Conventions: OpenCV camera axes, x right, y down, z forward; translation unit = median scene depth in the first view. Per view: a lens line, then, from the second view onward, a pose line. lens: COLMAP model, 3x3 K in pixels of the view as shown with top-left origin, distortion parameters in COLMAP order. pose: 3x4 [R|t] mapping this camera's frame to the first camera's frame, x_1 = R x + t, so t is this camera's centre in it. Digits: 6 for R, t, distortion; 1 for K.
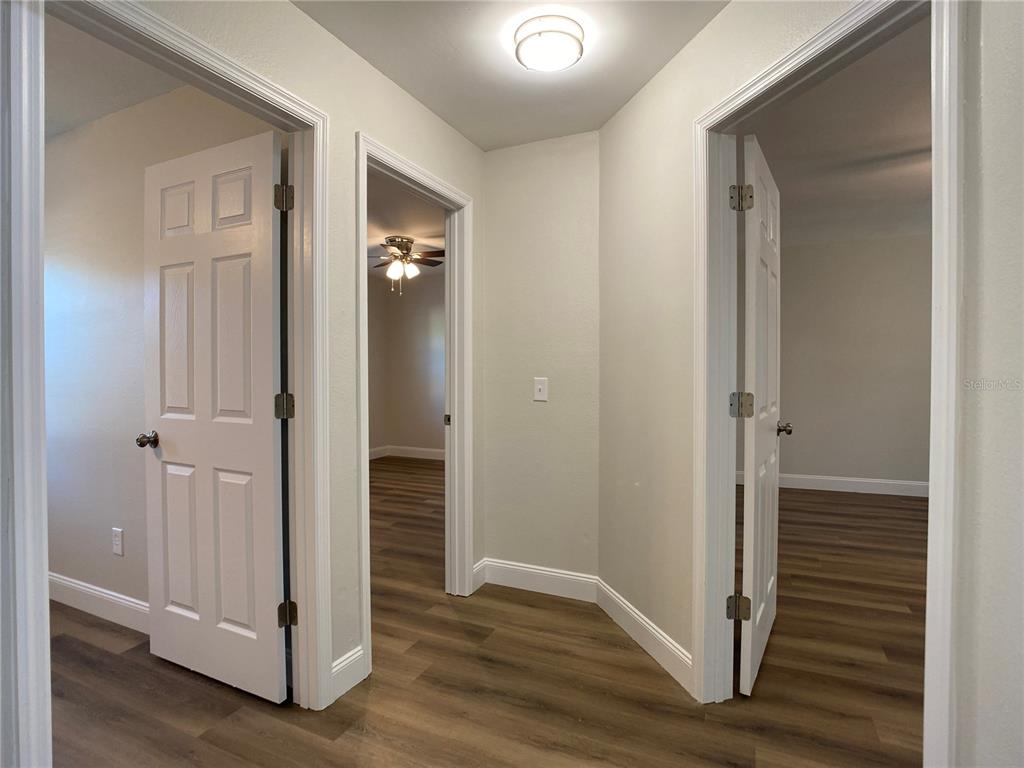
lens RADIAL K [[528.3, 0, 512.3], [0, 528.3, 375.8], [0, 0, 1]] dist [-0.047158, 0.015510]
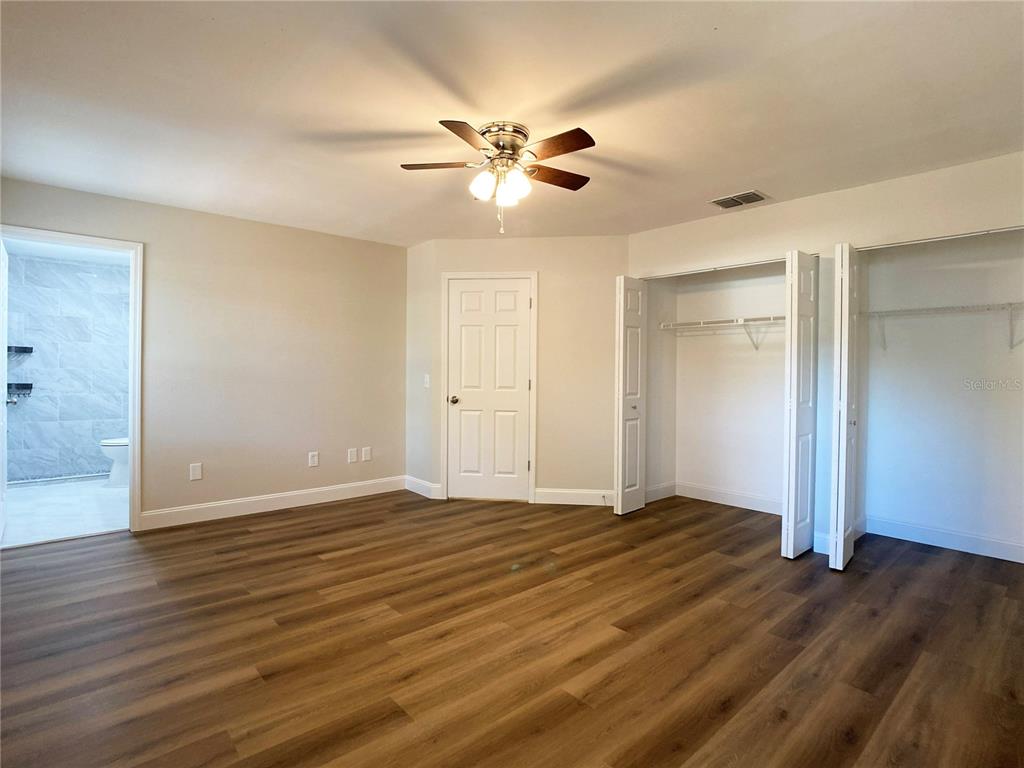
lens RADIAL K [[528.3, 0, 512.3], [0, 528.3, 375.8], [0, 0, 1]] dist [-0.047158, 0.015510]
pose [[-0.399733, 0.010217, -0.916575, 1.640853], [-0.015542, 0.999719, 0.017922, -0.031955], [0.916500, 0.021409, -0.399462, 1.128119]]
